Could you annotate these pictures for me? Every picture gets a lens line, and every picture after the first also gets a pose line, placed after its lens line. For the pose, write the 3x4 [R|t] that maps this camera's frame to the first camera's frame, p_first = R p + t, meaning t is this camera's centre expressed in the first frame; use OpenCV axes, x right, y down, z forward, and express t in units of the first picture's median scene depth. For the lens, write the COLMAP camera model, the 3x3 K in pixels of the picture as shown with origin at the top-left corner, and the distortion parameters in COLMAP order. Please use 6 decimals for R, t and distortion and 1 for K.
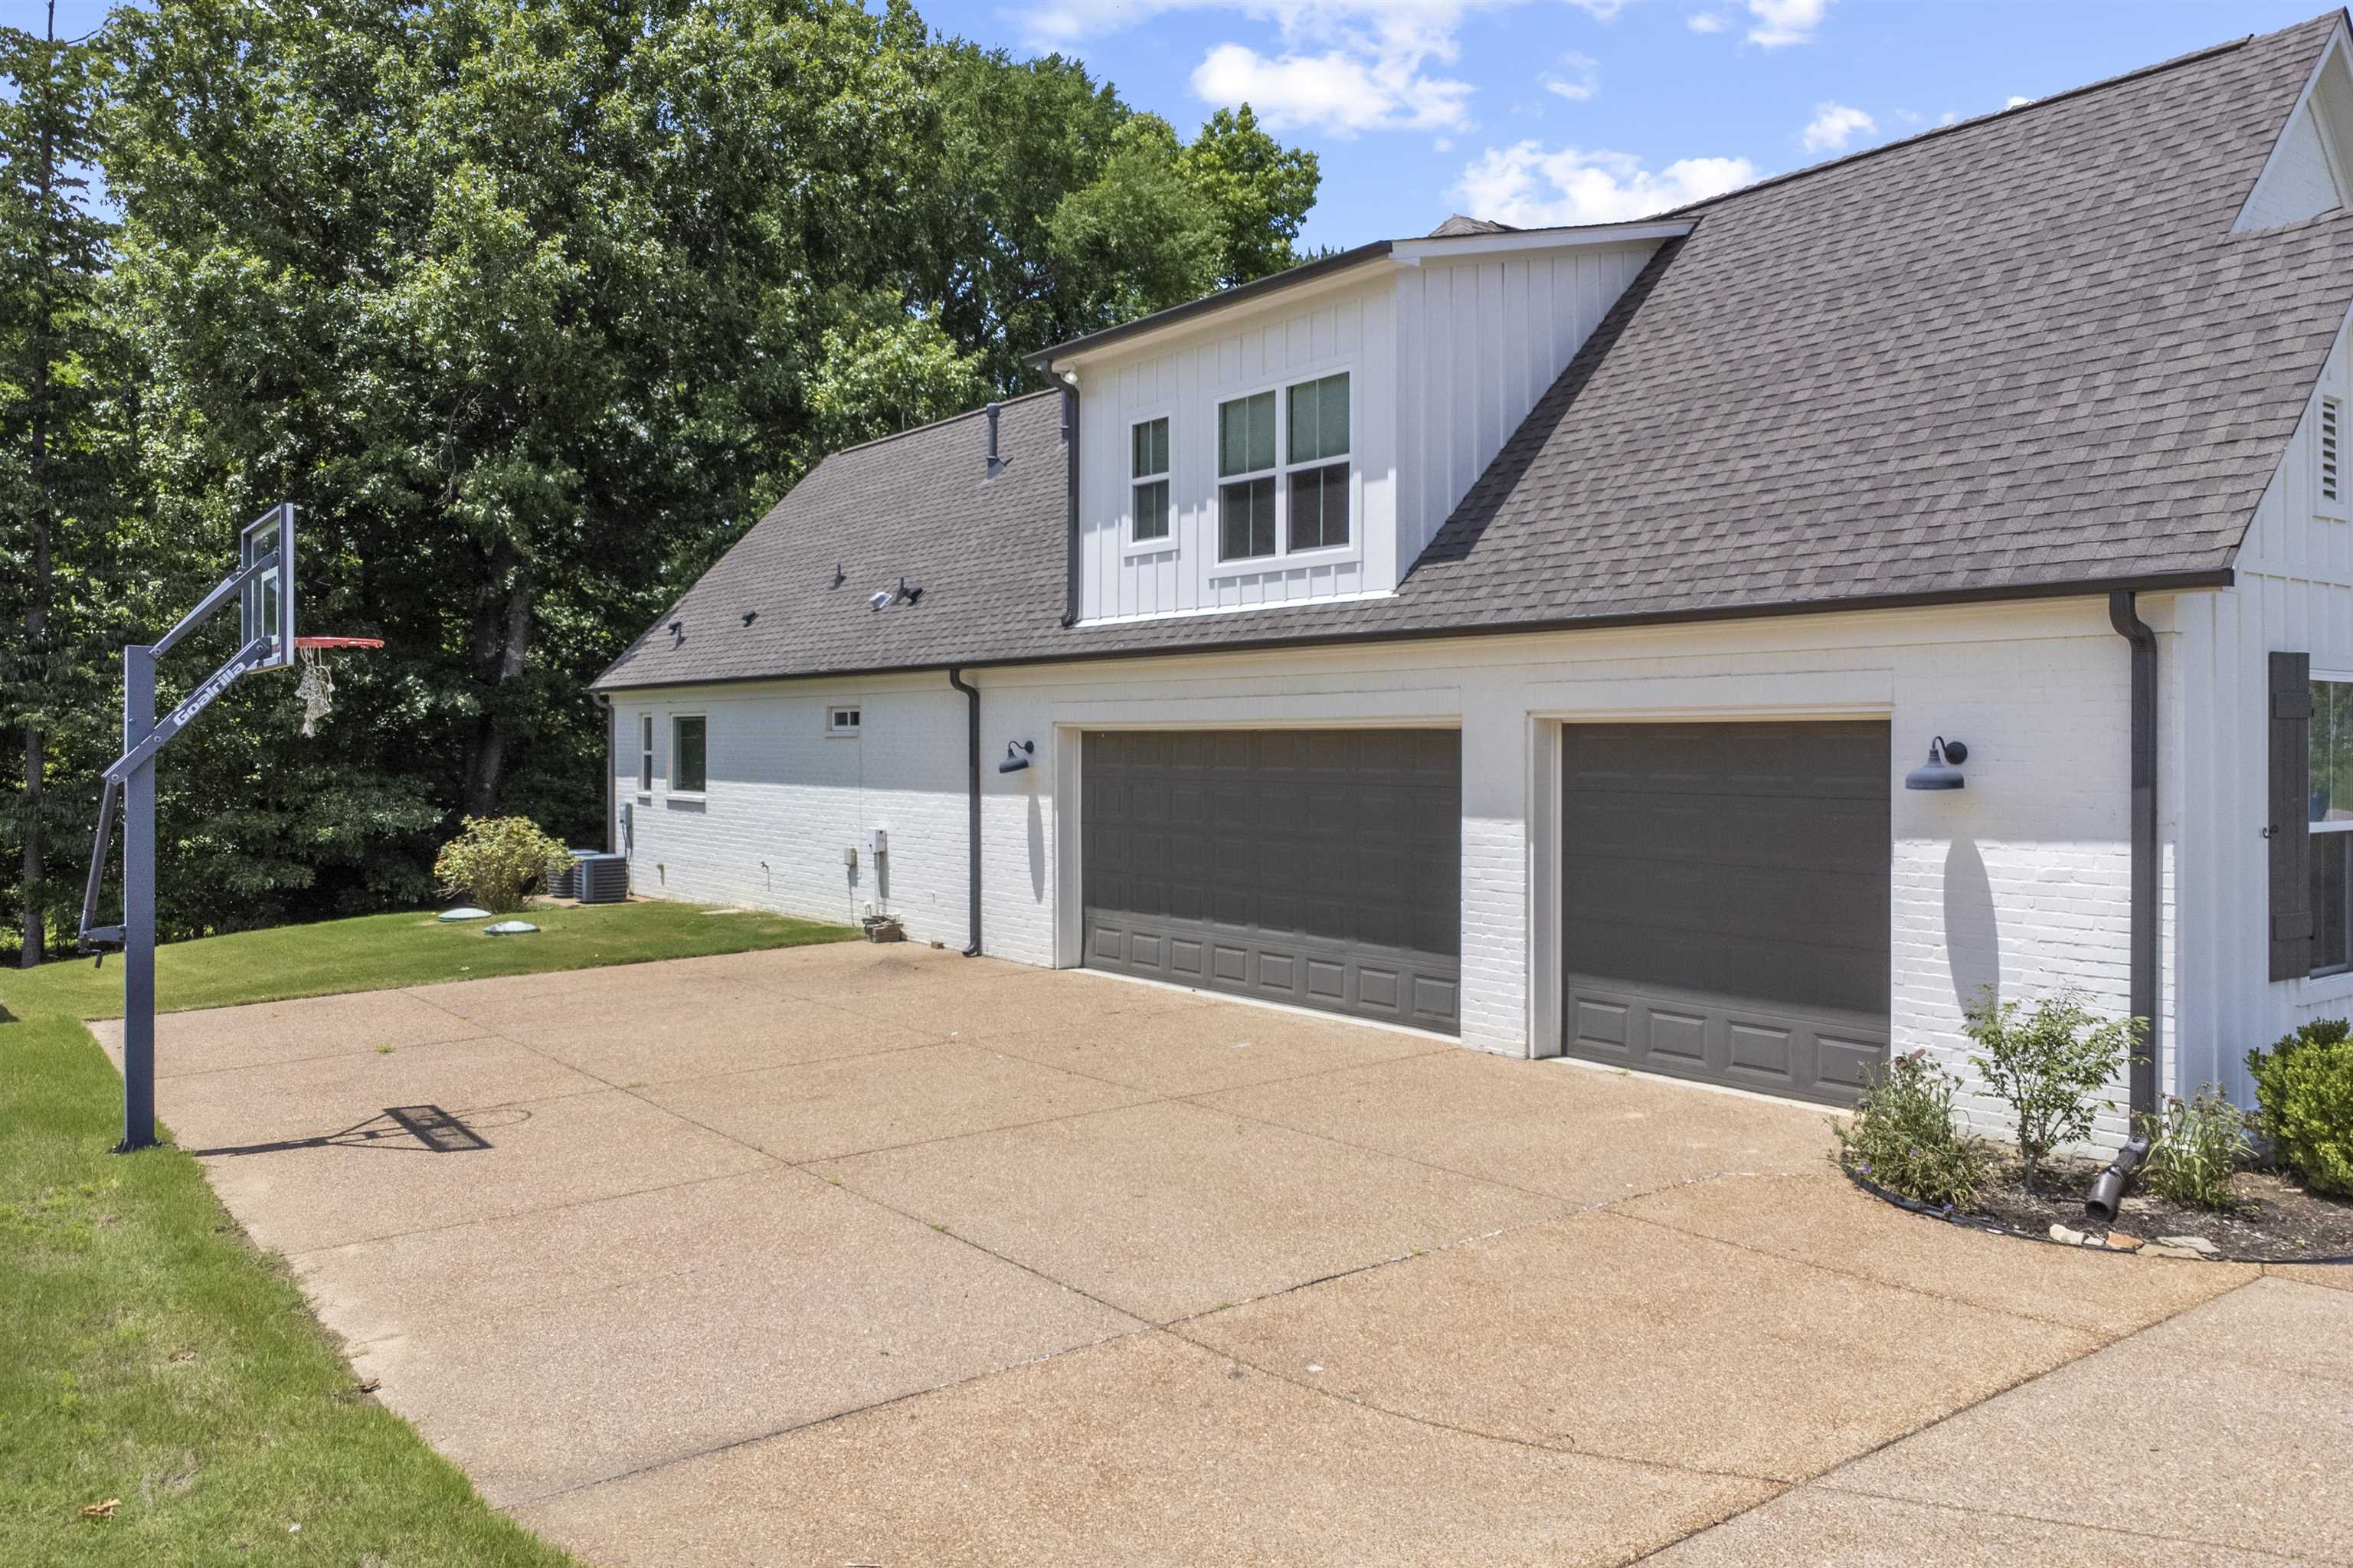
lens RADIAL K [[1725.6, 0, 1176.5], [0, 1725.6, 784.0], [0, 0, 1]] dist [-0.097645, 0.156810]
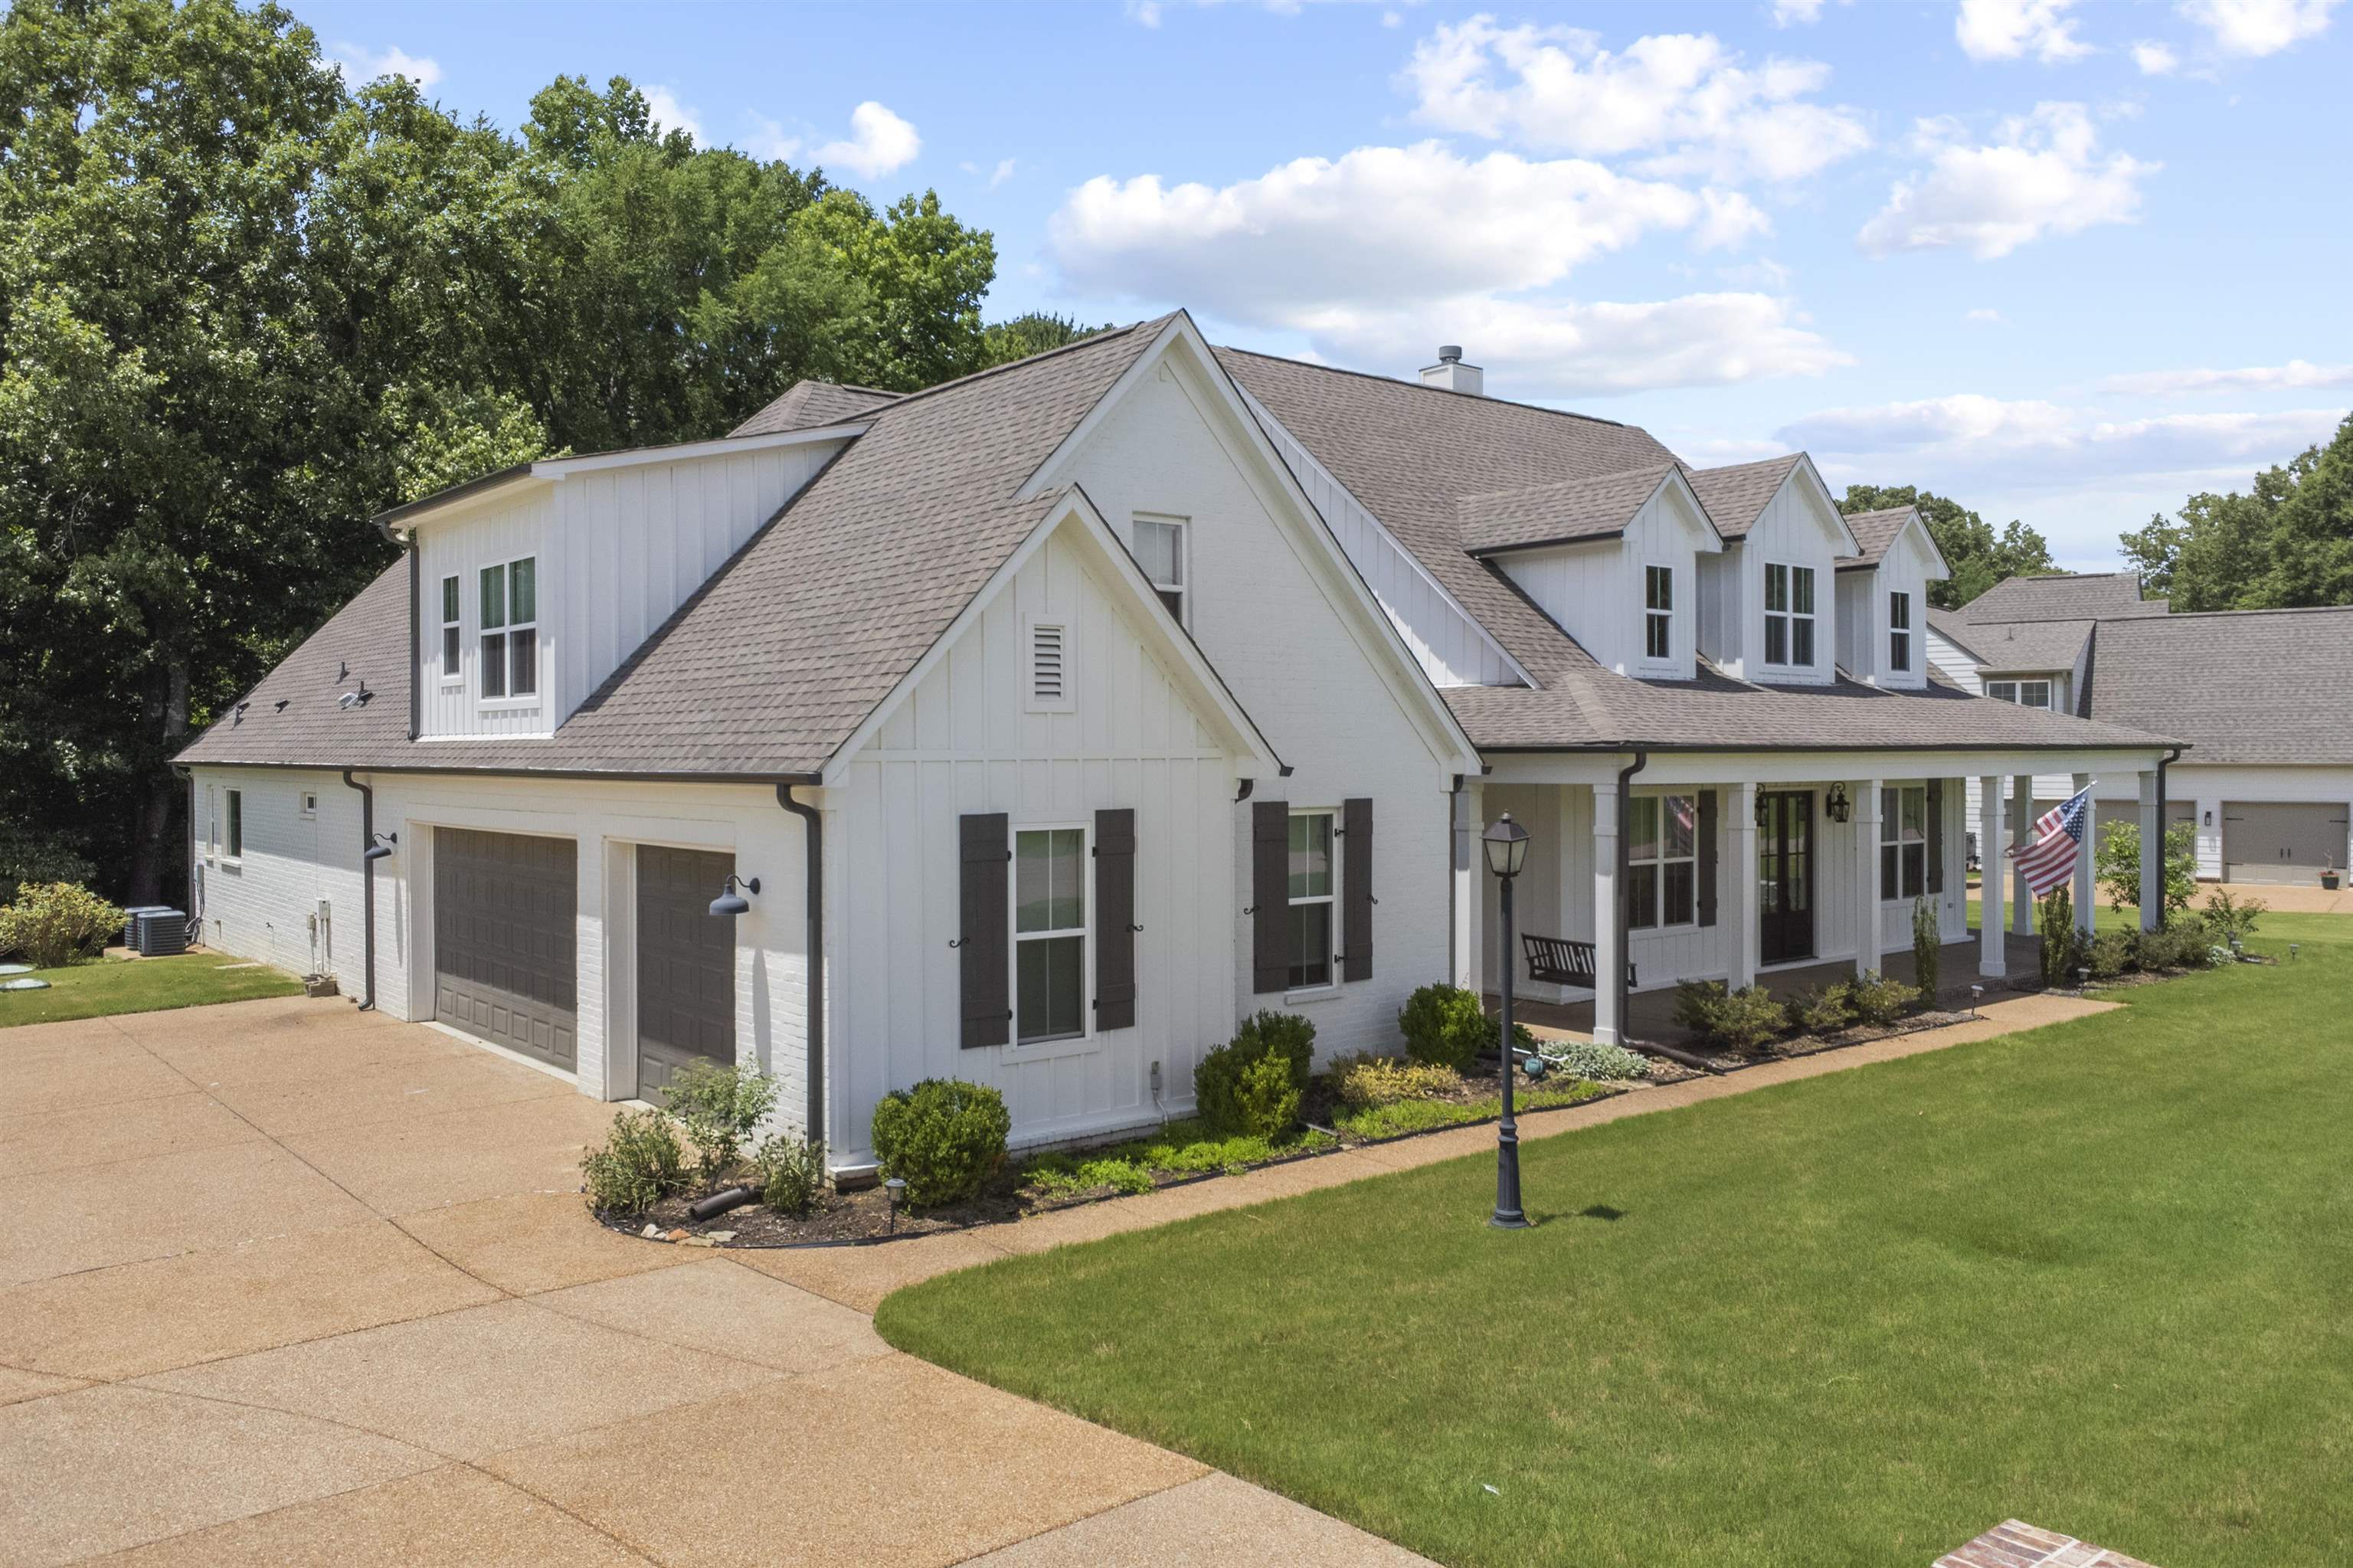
lens RADIAL K [[1712.4, 0, 1176.5], [0, 1712.4, 784.0], [0, 0, 1]] dist [0.002537, -0.000762]
pose [[0.998778, -0.003341, 0.049315, 0.381890], [0.003626, 0.999977, -0.005697, -0.047675], [-0.049295, 0.005869, 0.998767, -0.214116]]
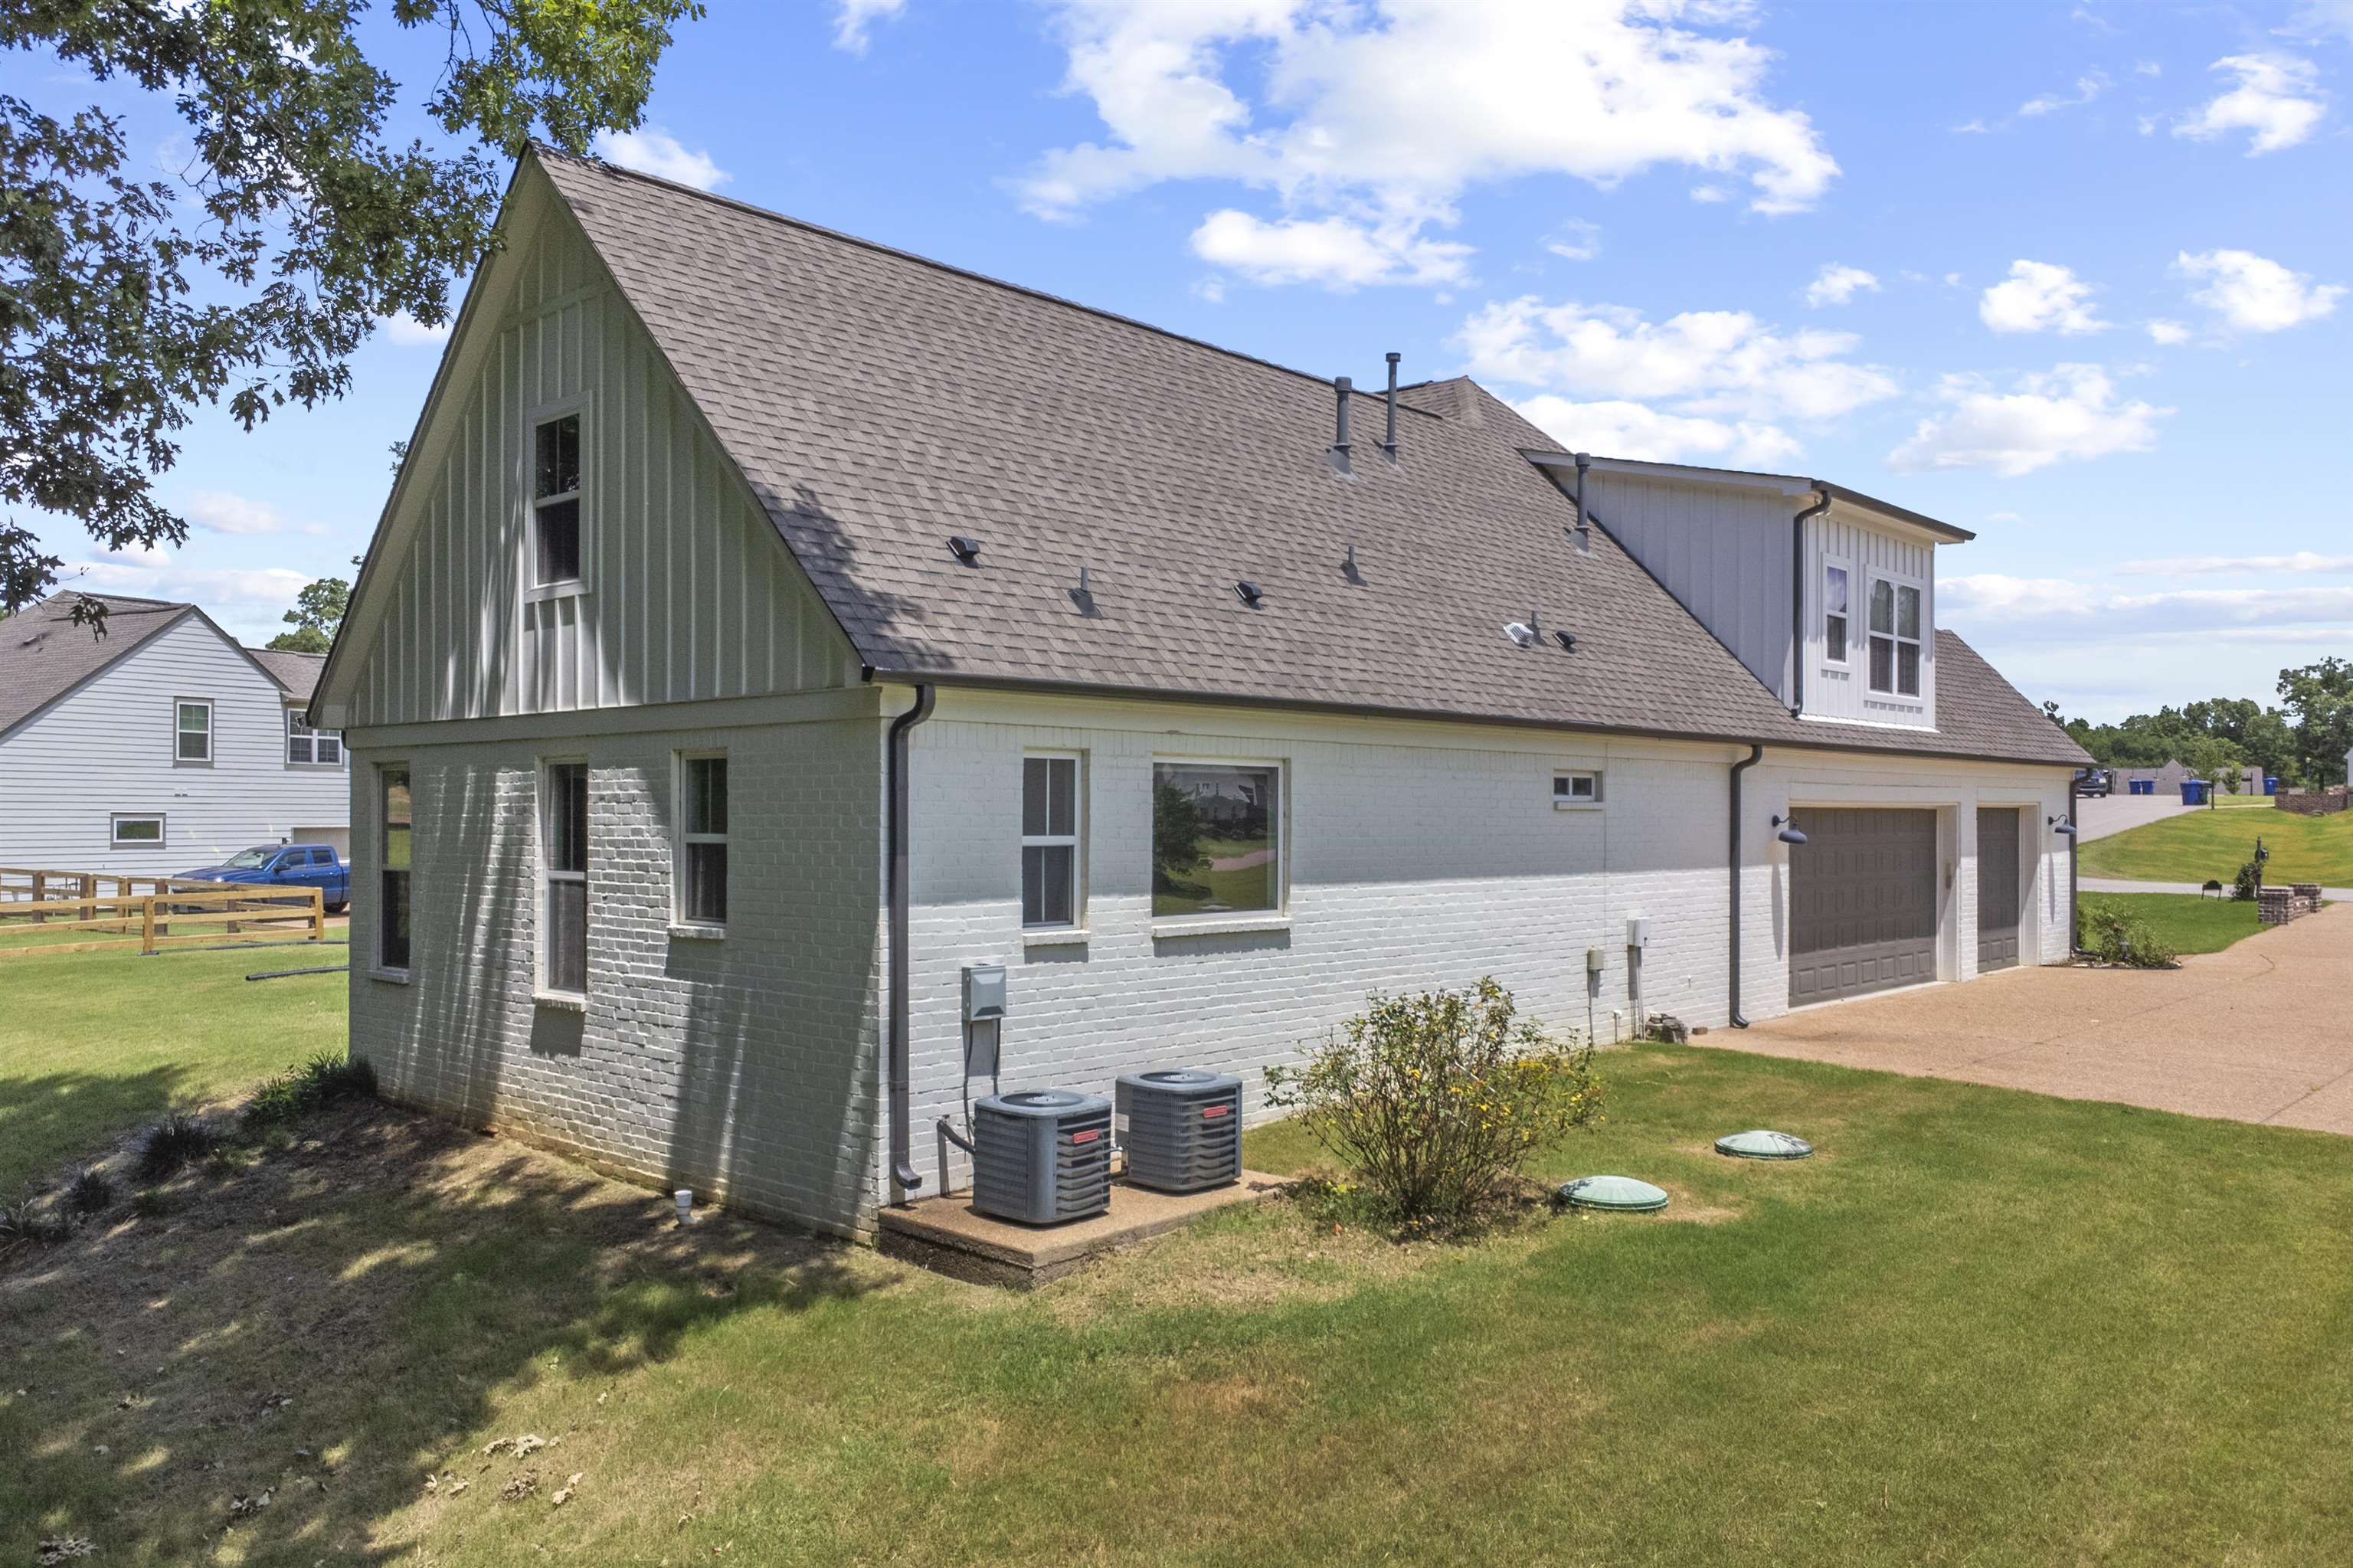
lens RADIAL K [[1712.4, 0, 1176.5], [0, 1712.4, 784.0], [0, 0, 1]] dist [0.002537, -0.000762]
pose [[-0.162669, -0.005320, 0.986666, -1.048130], [0.002013, 0.999982, 0.005724, -0.049324], [-0.986679, 0.002917, -0.162656, 1.472825]]
